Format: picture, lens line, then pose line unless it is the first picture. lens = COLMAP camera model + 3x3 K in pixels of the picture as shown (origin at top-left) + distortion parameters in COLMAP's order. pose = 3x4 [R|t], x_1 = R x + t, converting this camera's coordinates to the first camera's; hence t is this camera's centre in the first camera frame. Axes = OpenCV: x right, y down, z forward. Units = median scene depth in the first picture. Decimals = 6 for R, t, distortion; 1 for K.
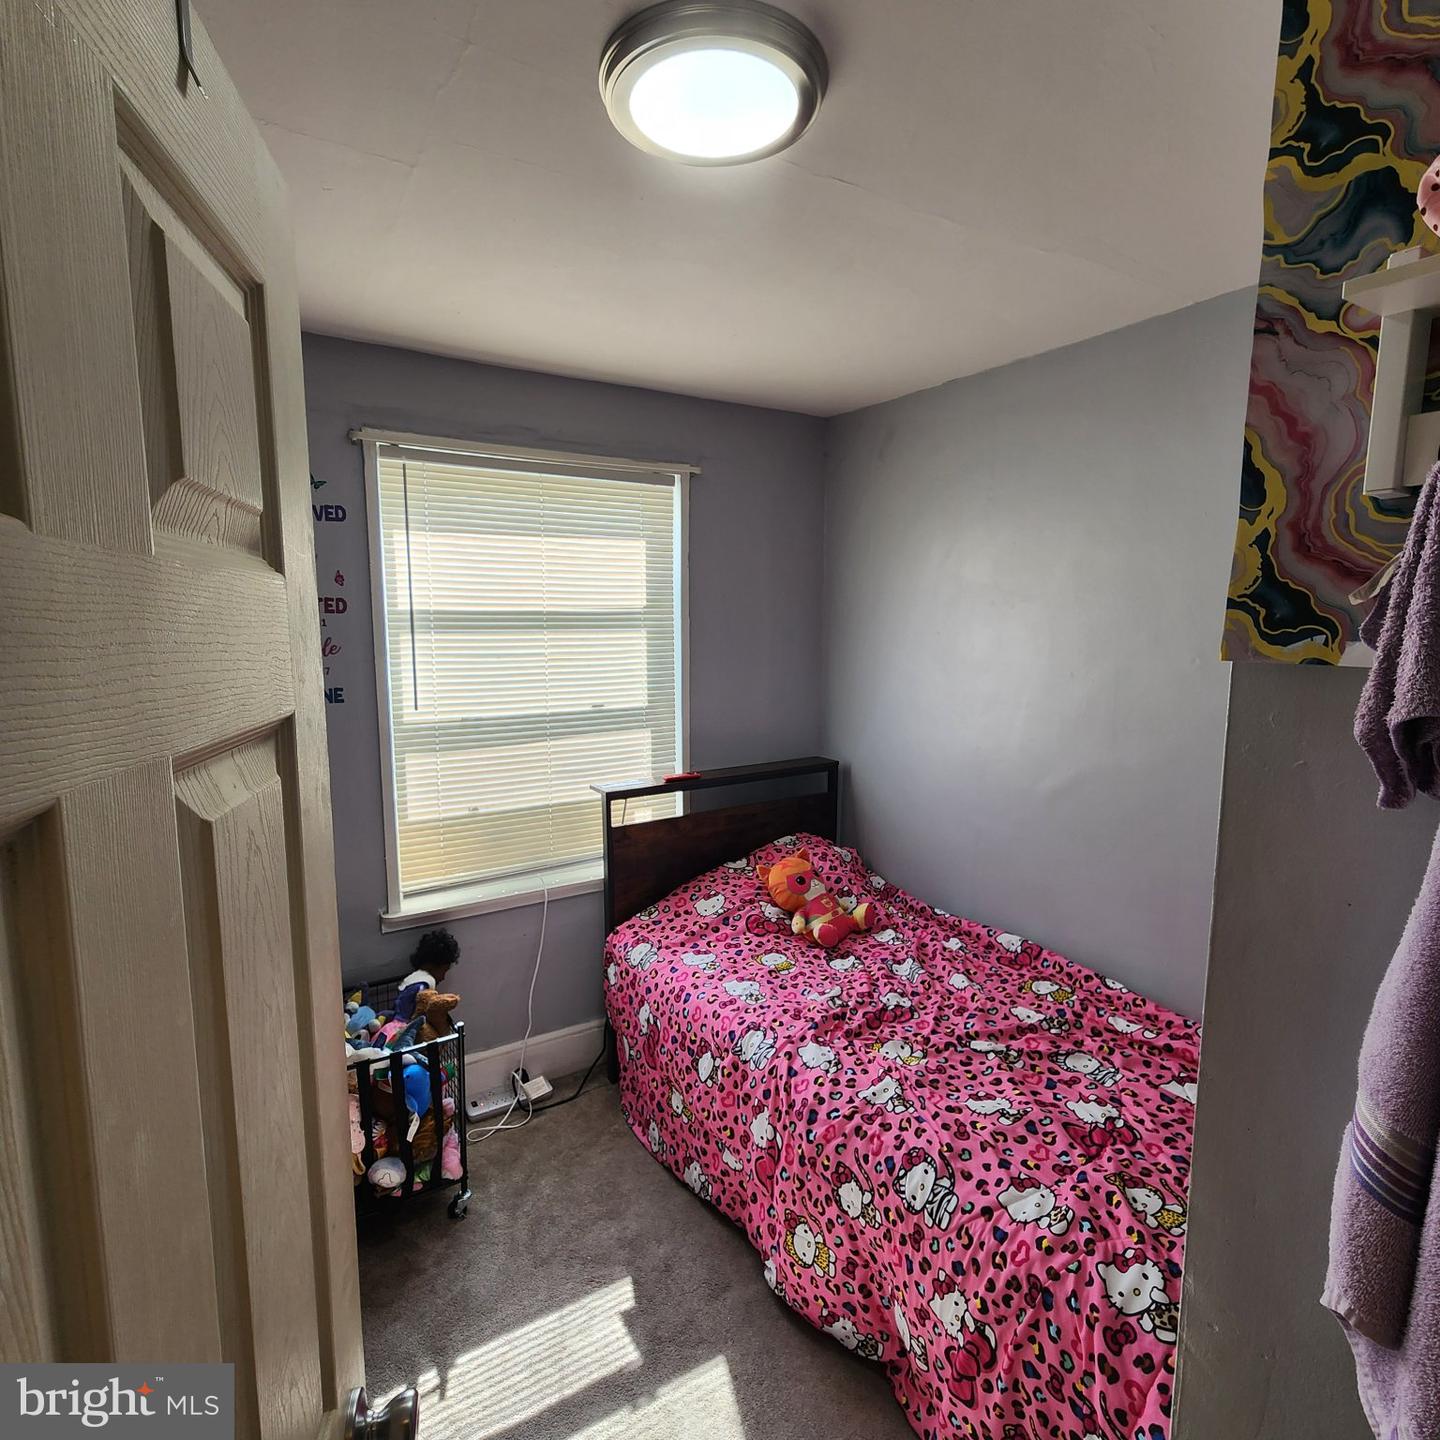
lens RADIAL K [[793.2, 0, 720.3], [0, 793.2, 726.5], [0, 0, 1]] dist [-0.005350, 0.002110]
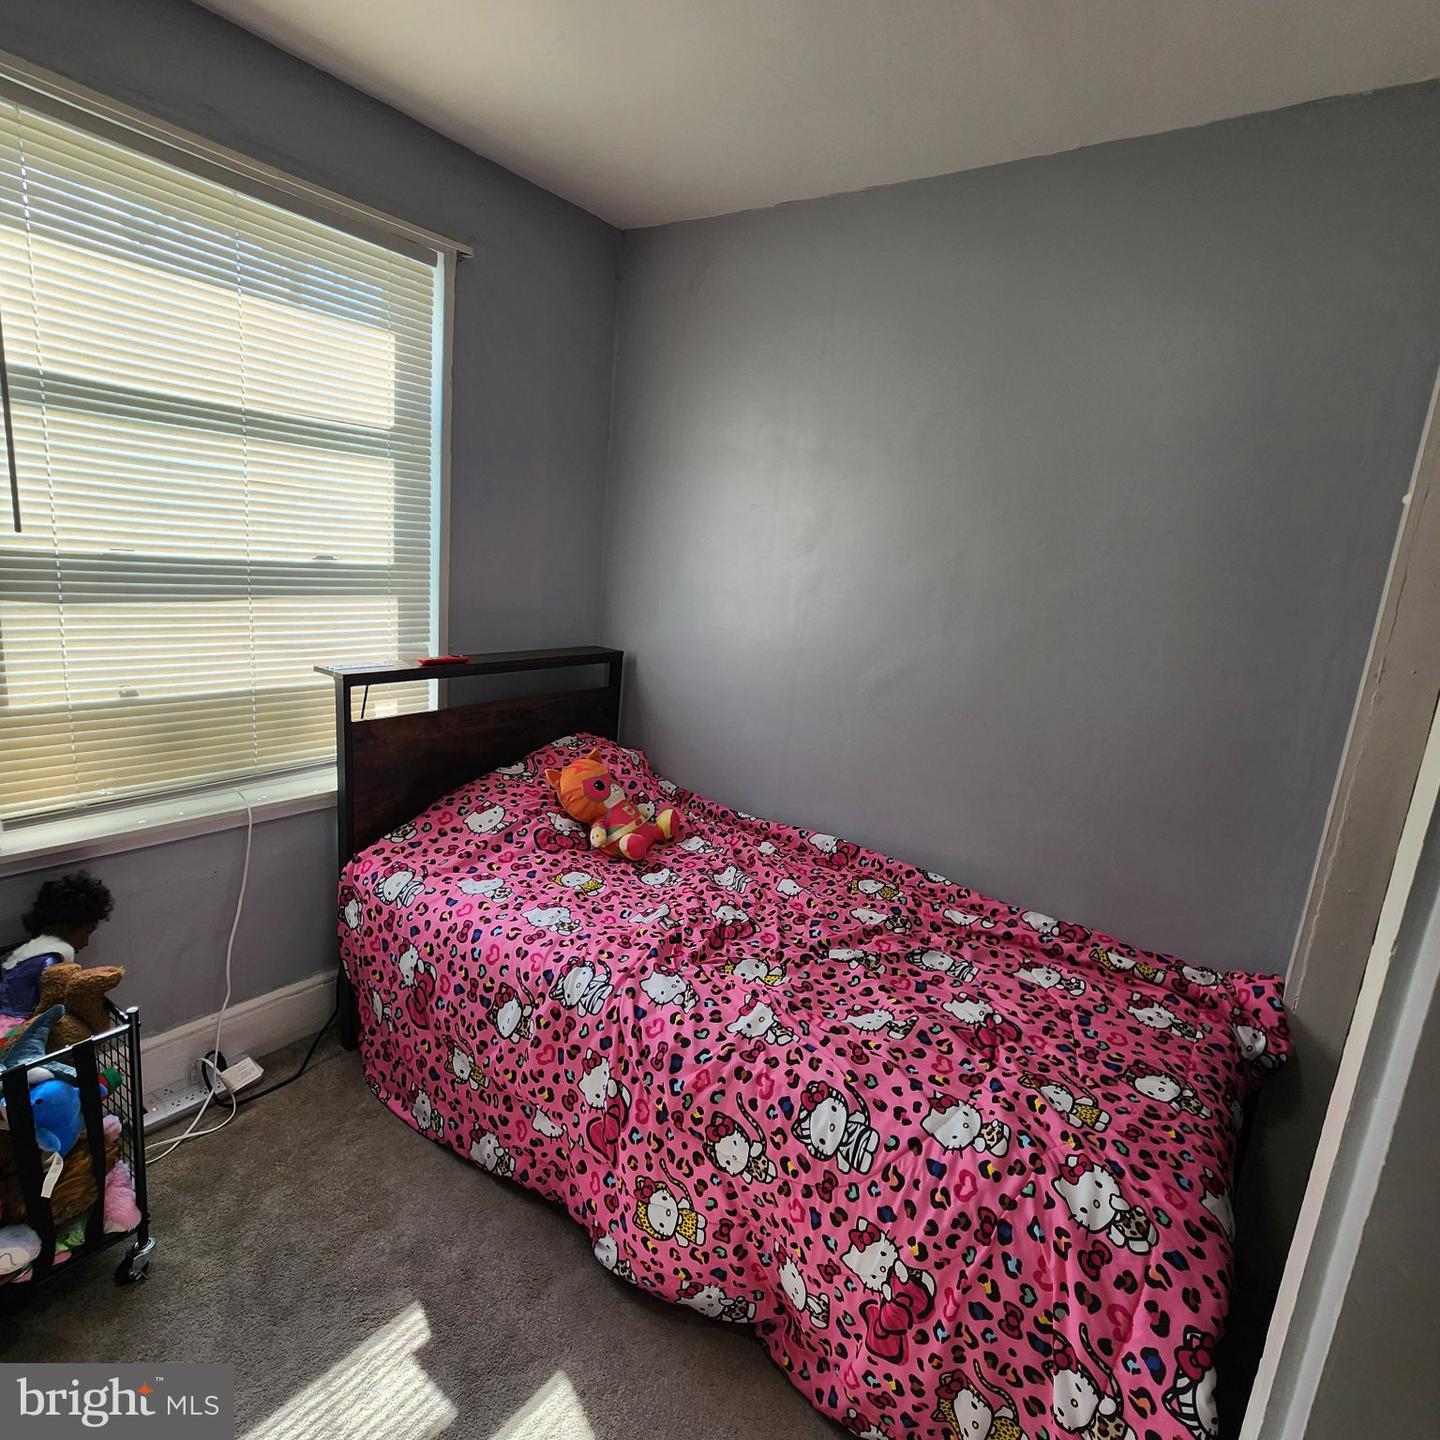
lens RADIAL K [[793.2, 0, 720.5], [0, 793.2, 725.3], [0, 0, 1]] dist [-0.005350, 0.002110]
pose [[0.922075, -0.000097, 0.387012, -0.135630], [-0.038345, 0.995057, 0.091607, 0.062699], [-0.385107, -0.099309, 0.917513, 0.237105]]
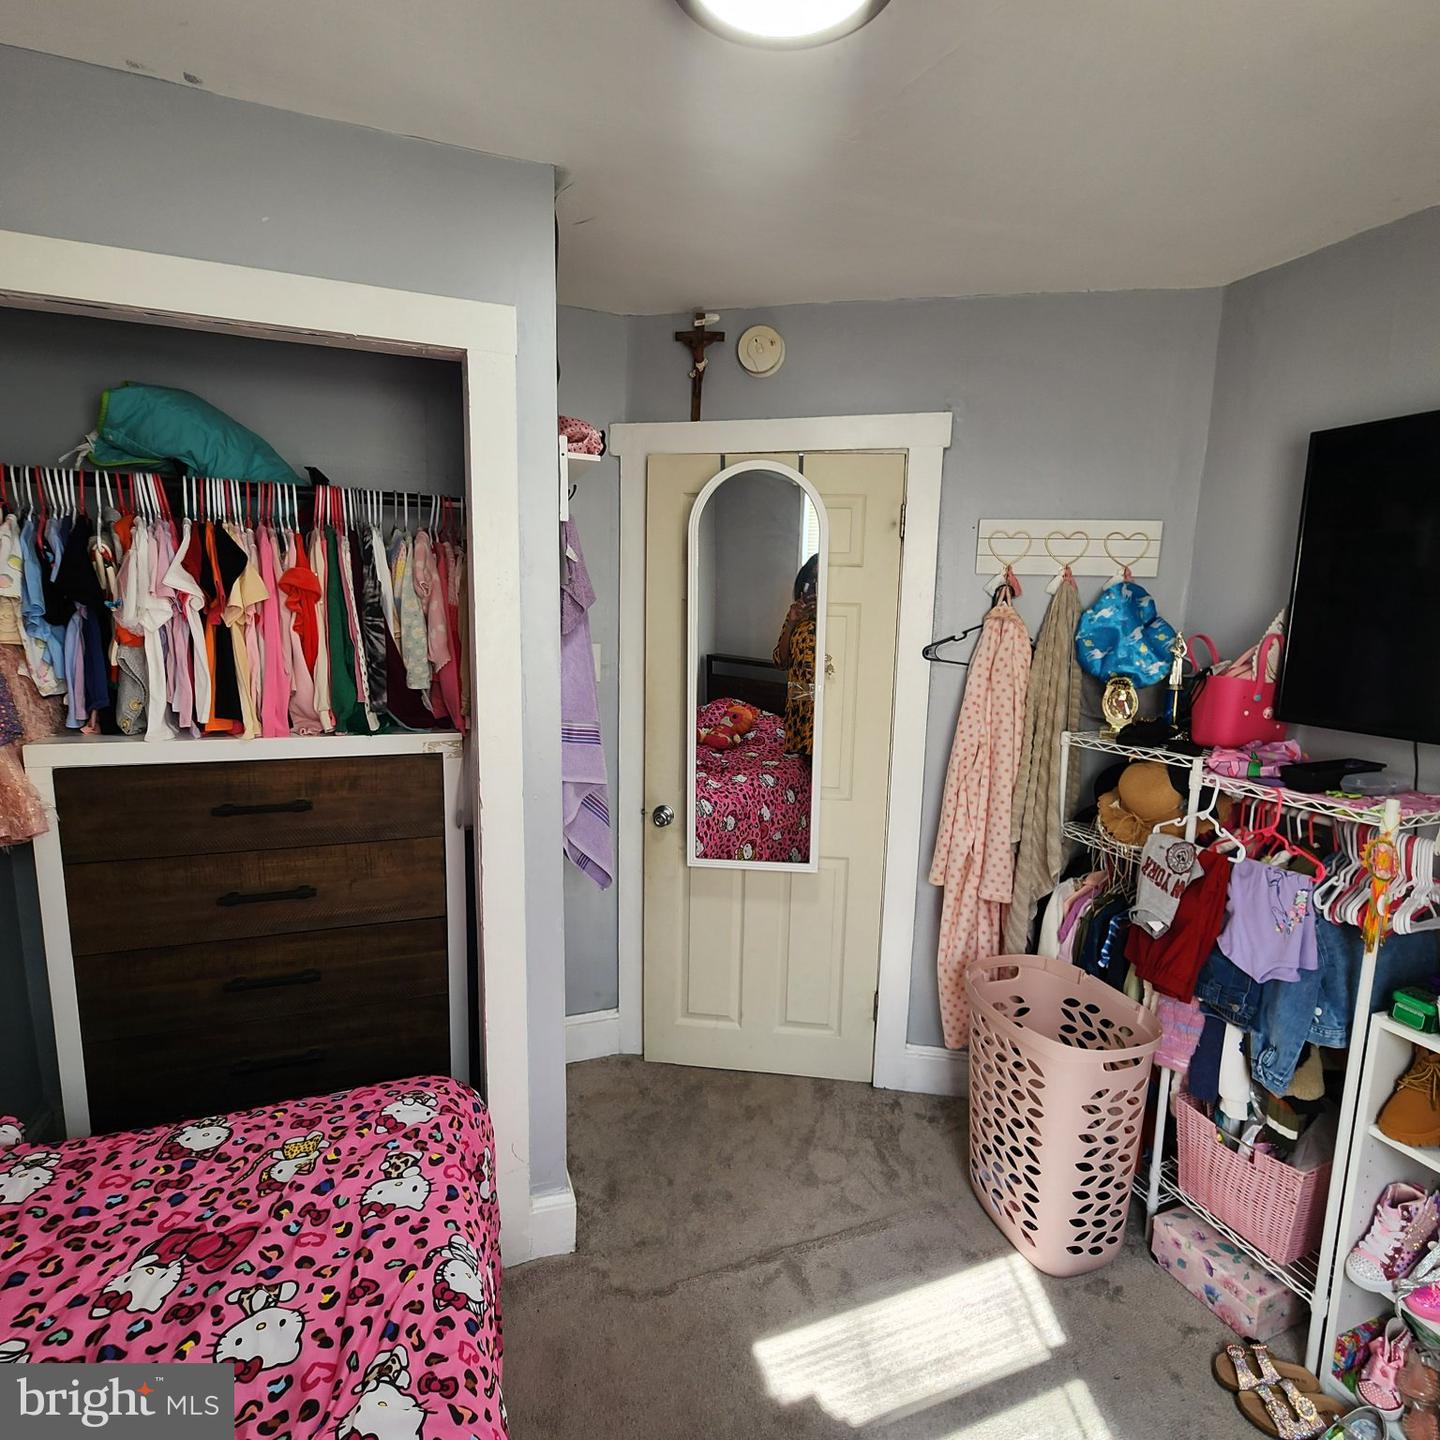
lens RADIAL K [[793.2, 0, 717.1], [0, 793.2, 718.6], [0, 0, 1]] dist [-0.005350, 0.002110]
pose [[-0.979453, -0.051624, 0.194954, -0.084634], [0.004409, 0.960970, 0.276616, -0.125584], [-0.201625, 0.271792, -0.940998, 1.156737]]
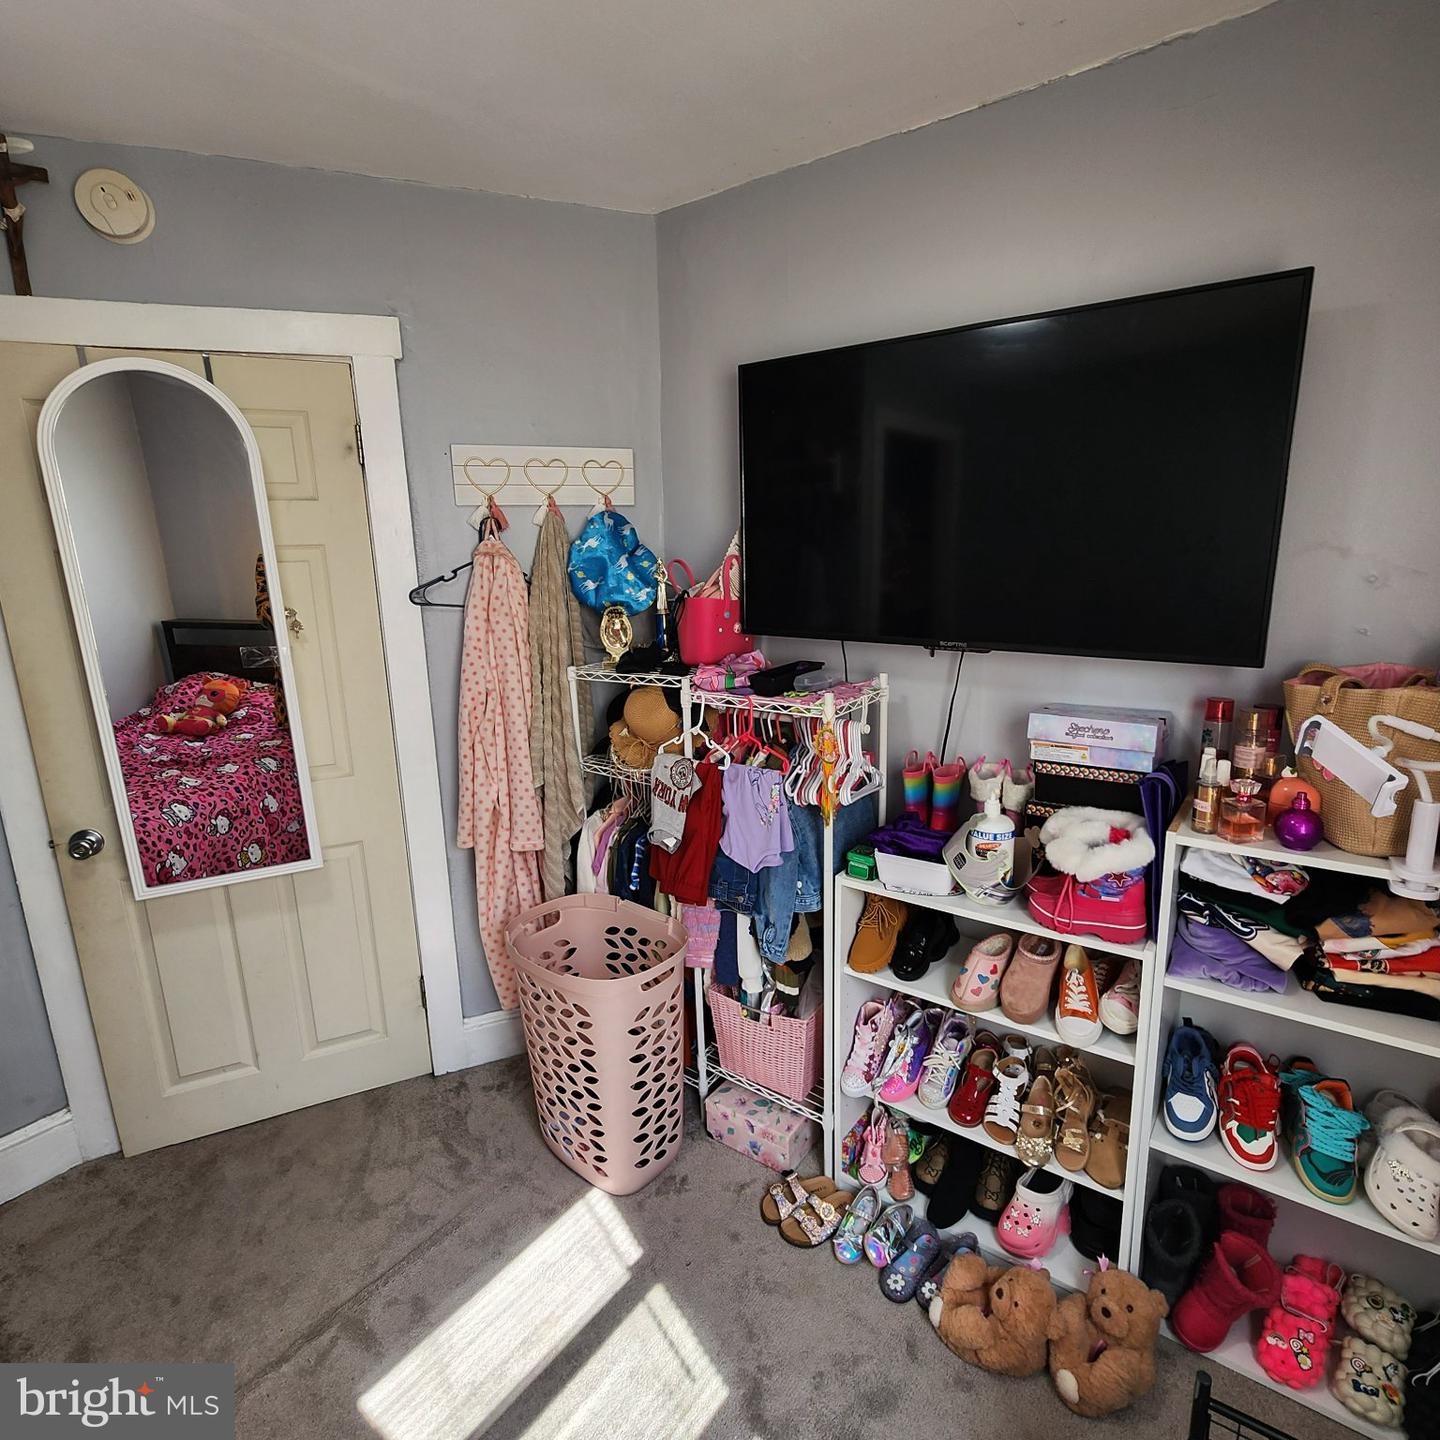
lens RADIAL K [[793.2, 0, 722.5], [0, 793.2, 717.2], [0, 0, 1]] dist [-0.005350, 0.002110]
pose [[-0.934474, 0.095826, -0.342893, -0.131008], [-0.026815, 0.941419, 0.336171, -0.113456], [0.355020, 0.323338, -0.877162, 1.105041]]
